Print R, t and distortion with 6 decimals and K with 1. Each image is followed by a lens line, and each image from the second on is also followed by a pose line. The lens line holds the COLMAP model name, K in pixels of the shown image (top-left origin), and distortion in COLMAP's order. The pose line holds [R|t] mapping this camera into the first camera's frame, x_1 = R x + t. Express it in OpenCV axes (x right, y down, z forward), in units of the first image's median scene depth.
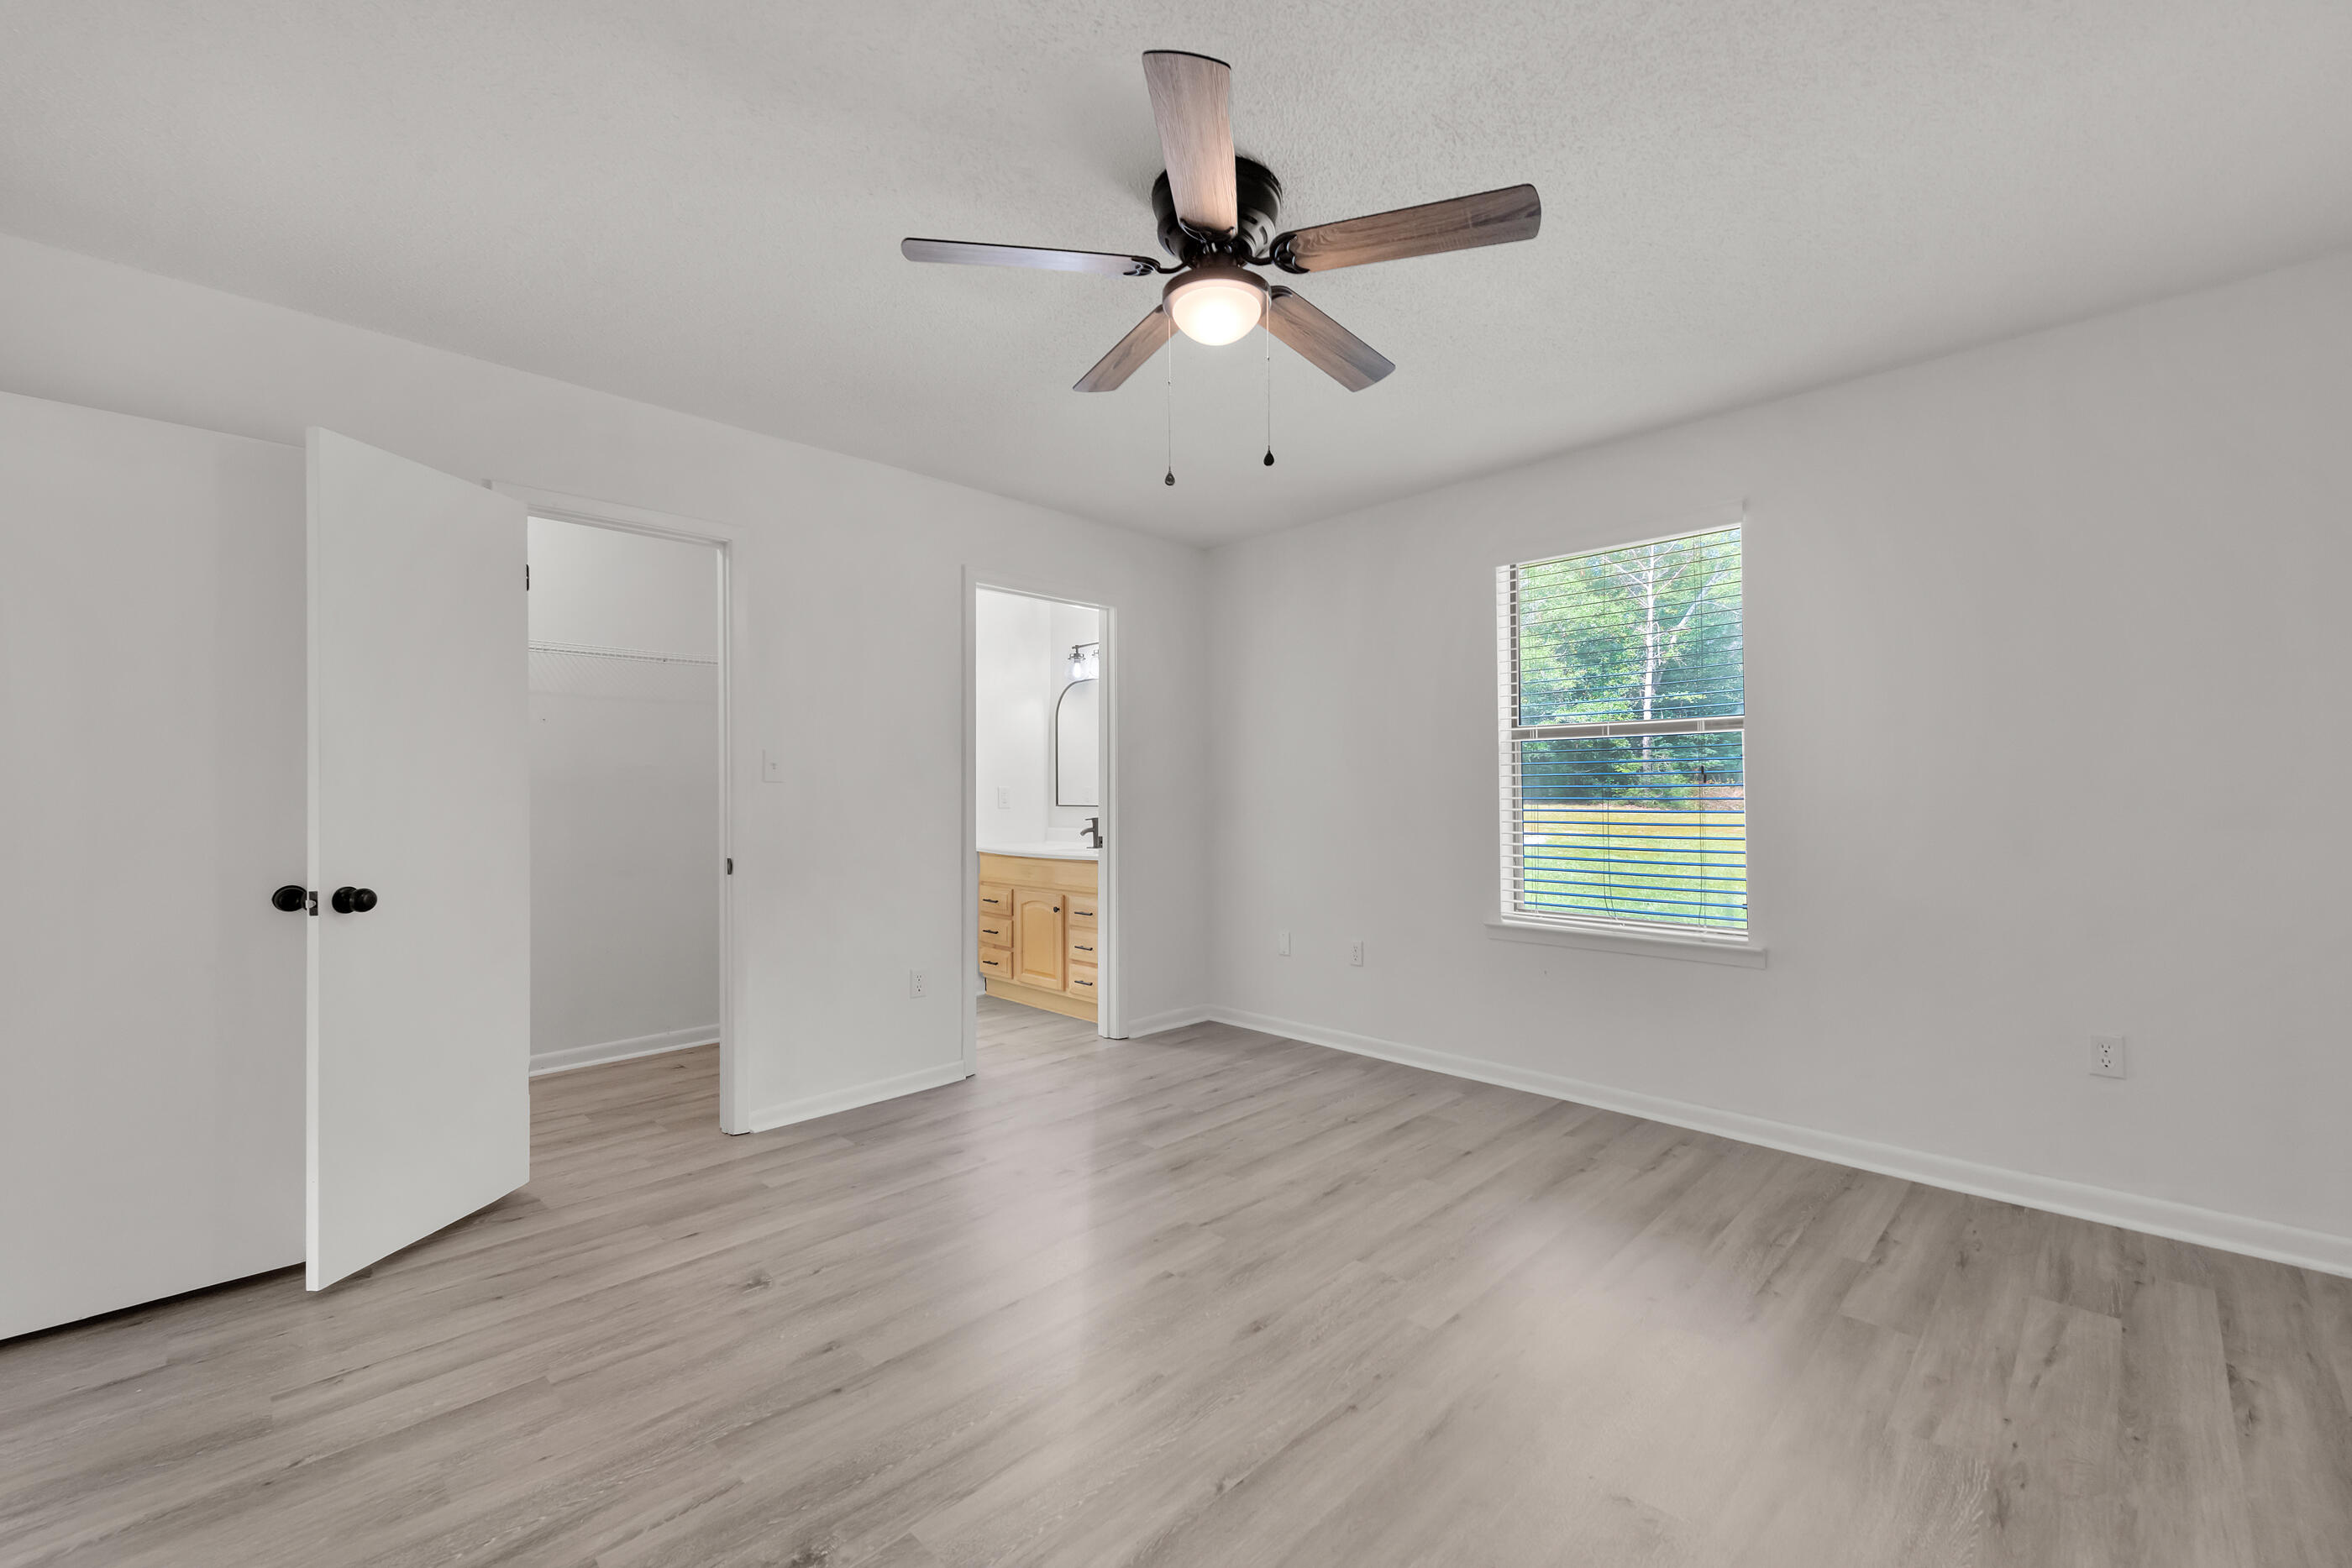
lens RADIAL K [[889.7, 0, 1167.7], [0, 889.7, 792.7], [0, 0, 1]] dist [0.006080, -0.001457]
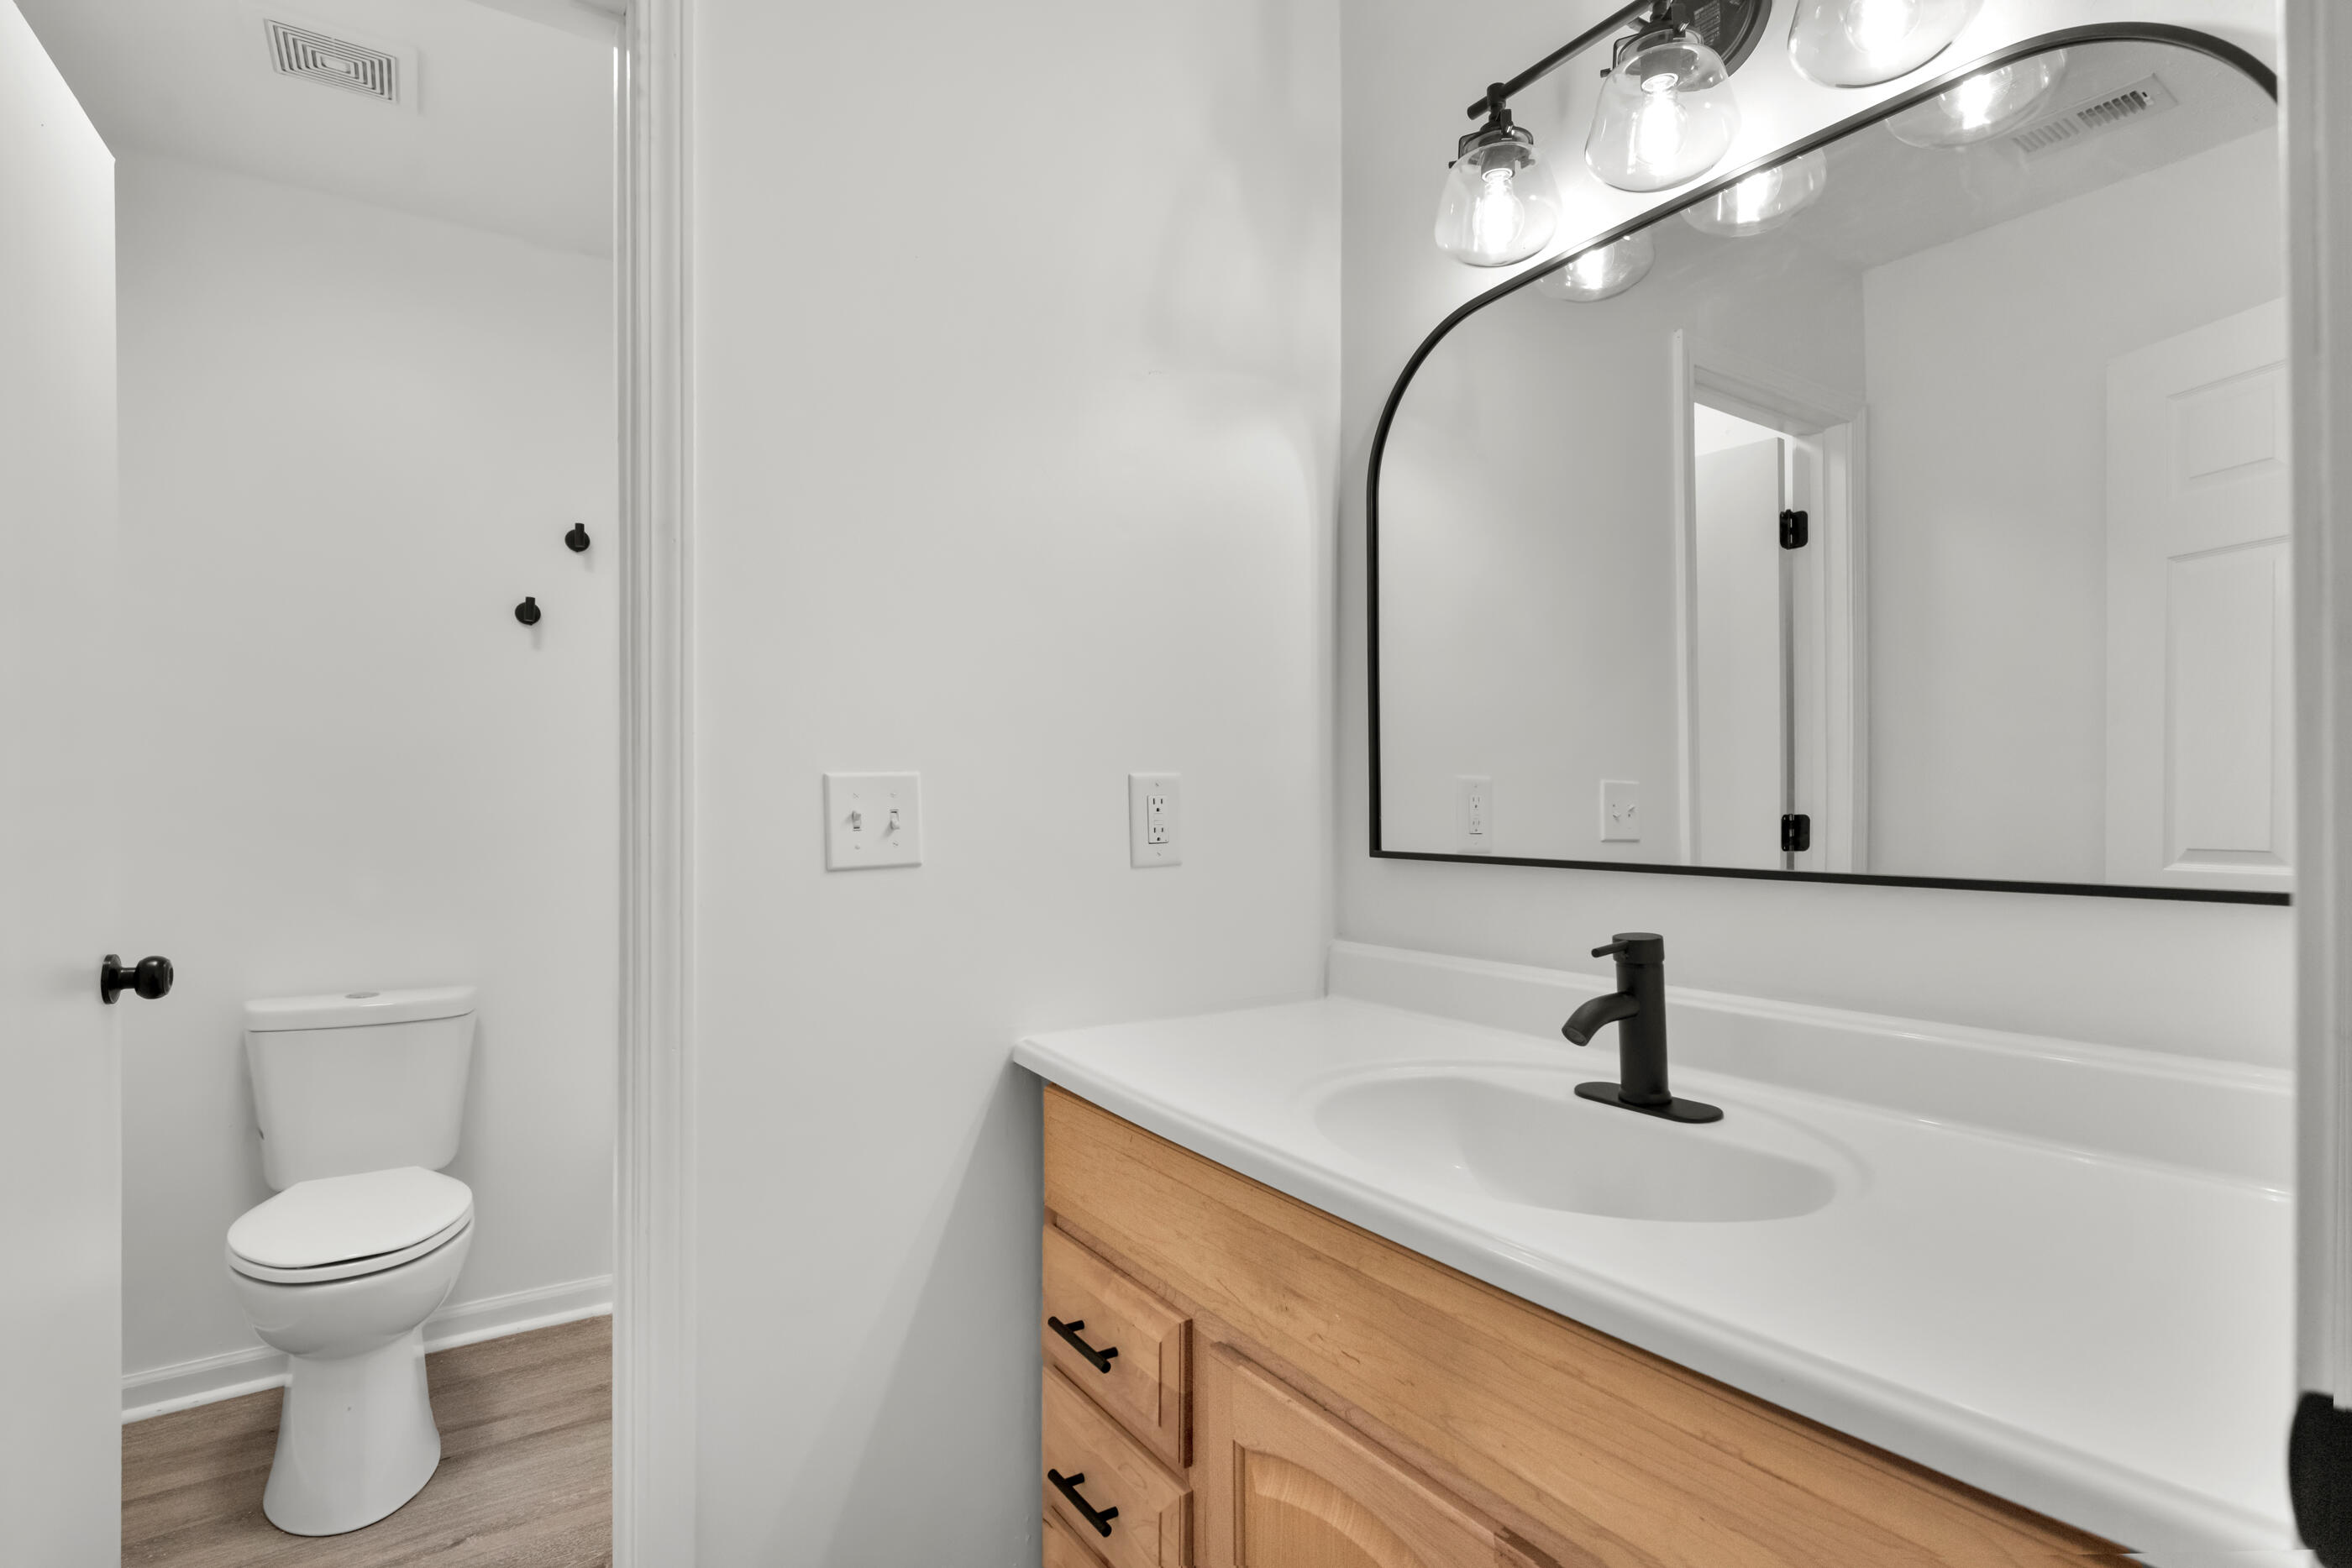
lens RADIAL K [[1123.2, 0, 1177.9], [0, 1123.2, 797.5], [0, 0, 1]] dist [0.002391, -0.000920]
pose [[0.986651, 0.005735, -0.162745, -0.133351], [-0.006204, 0.999978, -0.002372, -0.000349], [0.162728, 0.003350, 0.986665, 0.736294]]
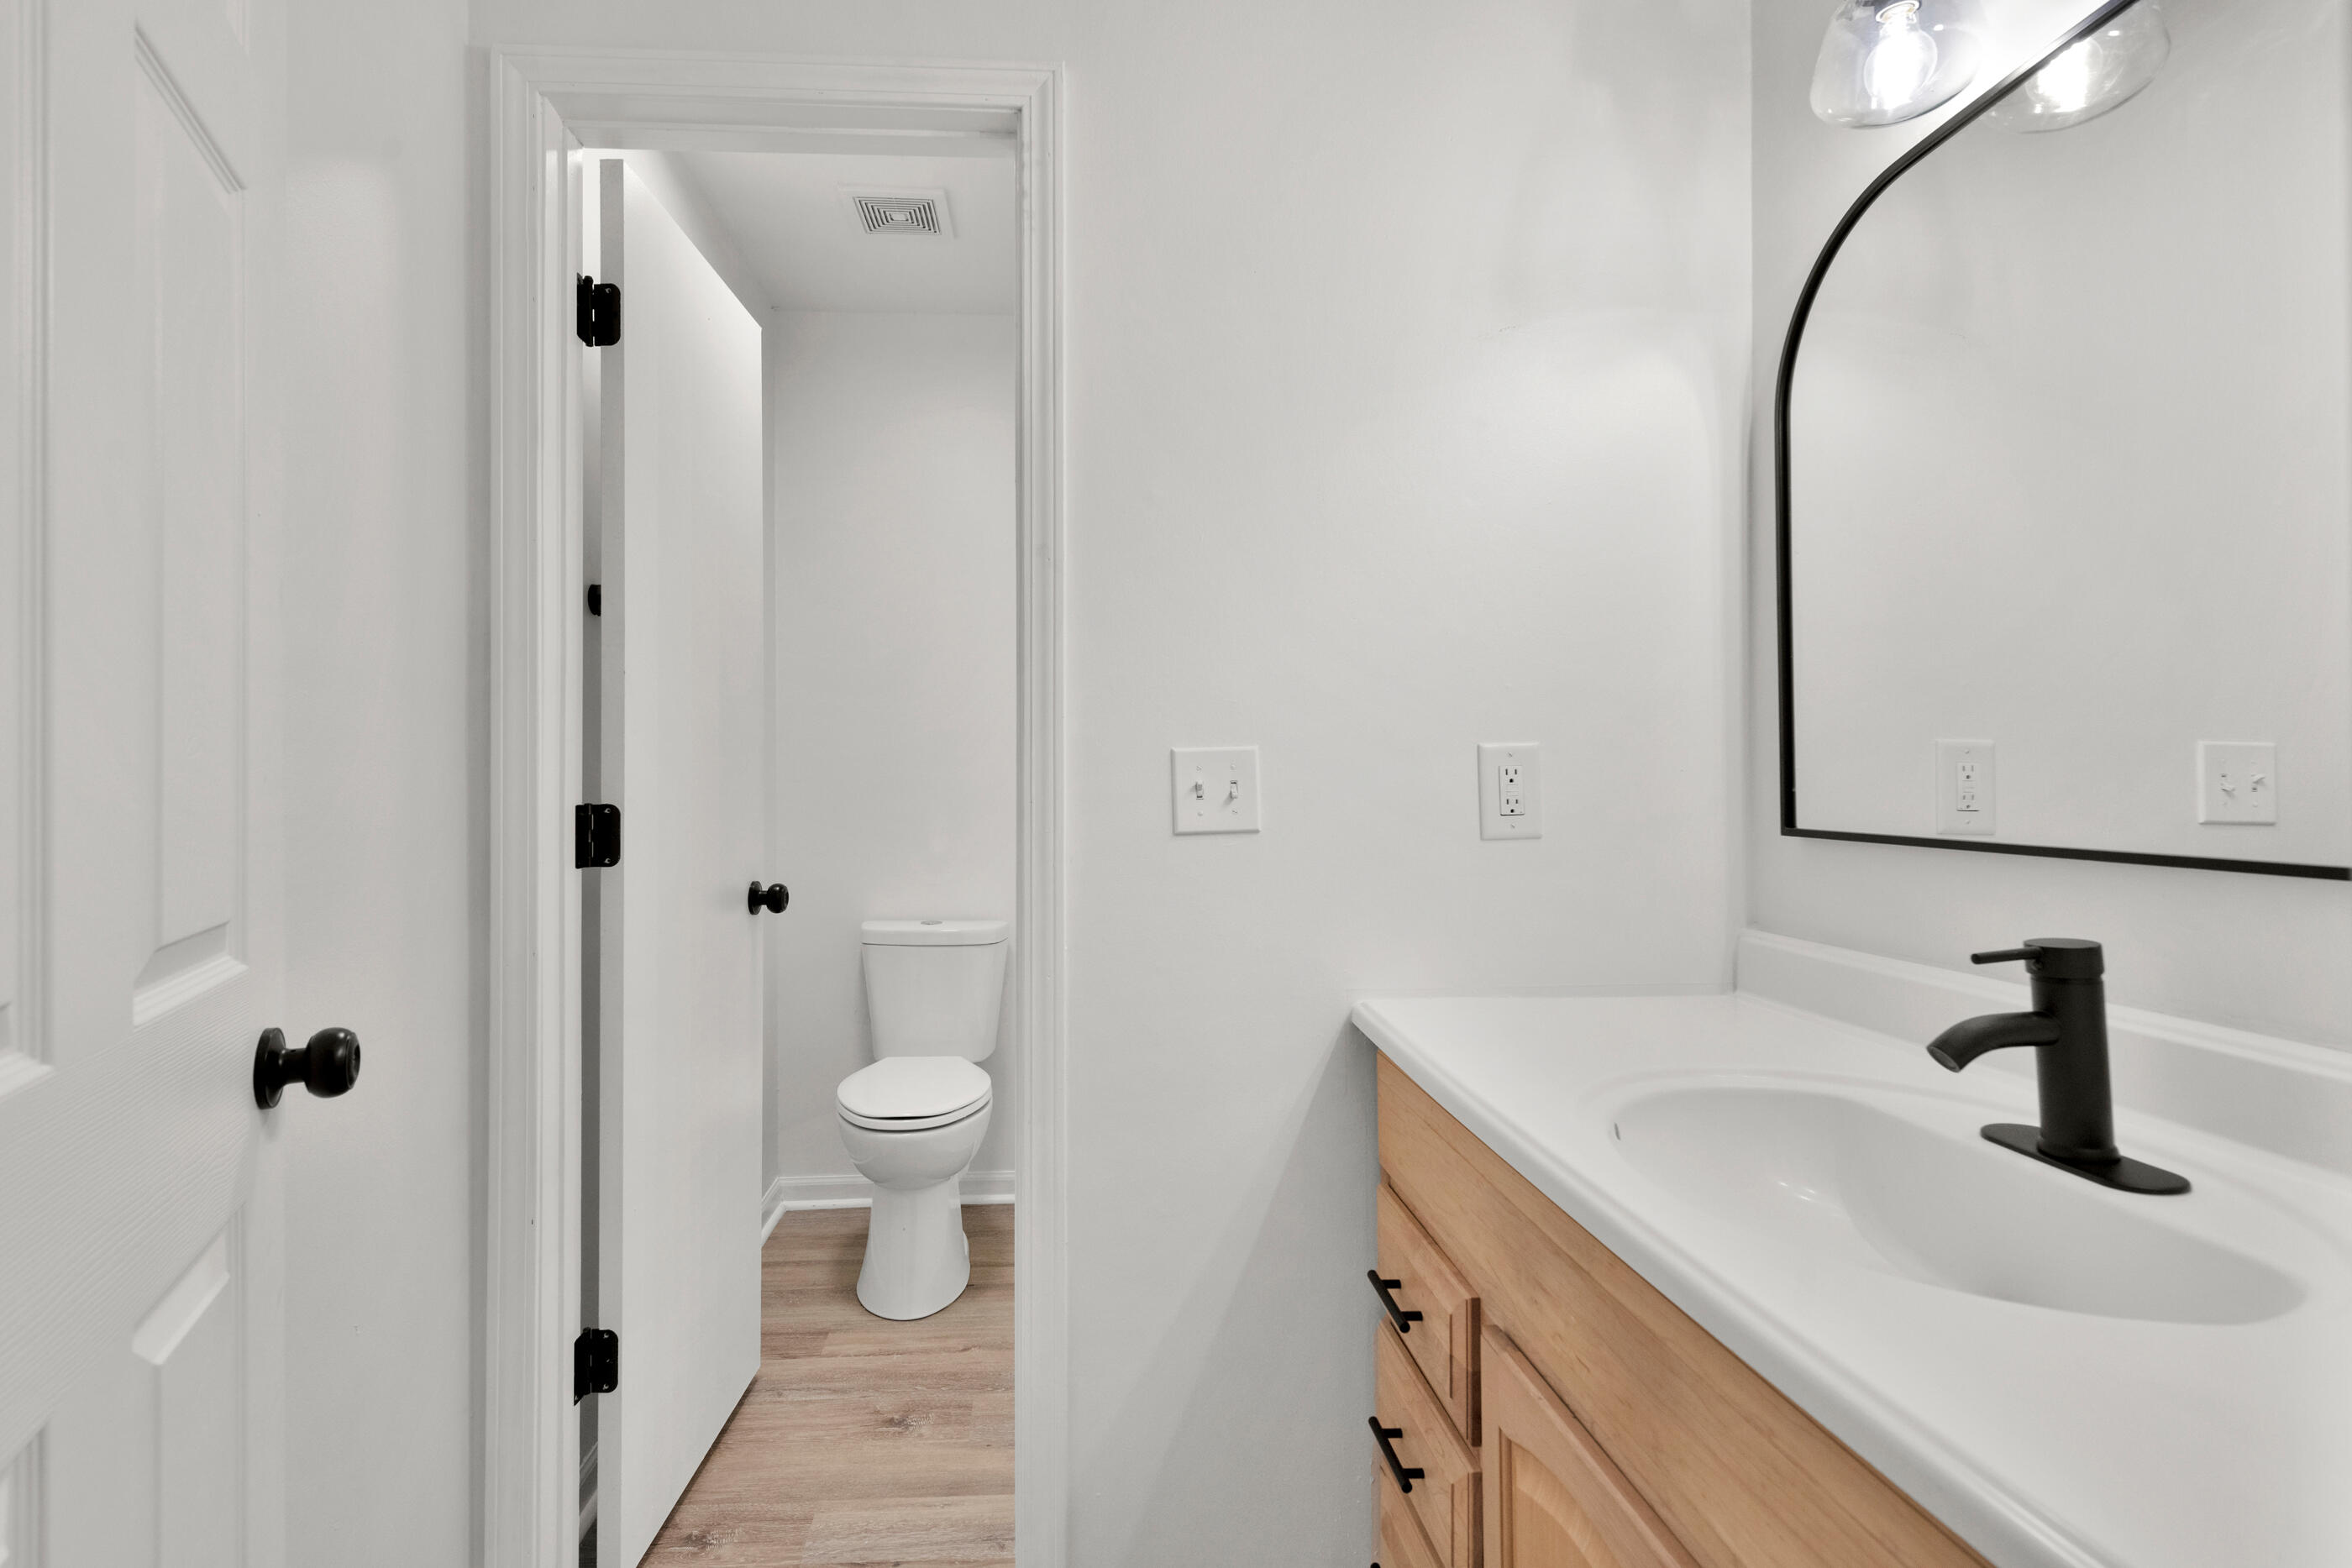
lens RADIAL K [[1118.2, 0, 1169.8], [0, 1118.2, 782.0], [0, 0, 1]] dist [0.002176, -0.003237]
pose [[0.772063, 0.007985, -0.635496, -0.075372], [-0.001494, 0.999941, 0.010749, -0.000436], [0.635544, -0.007350, 0.772030, 0.750576]]
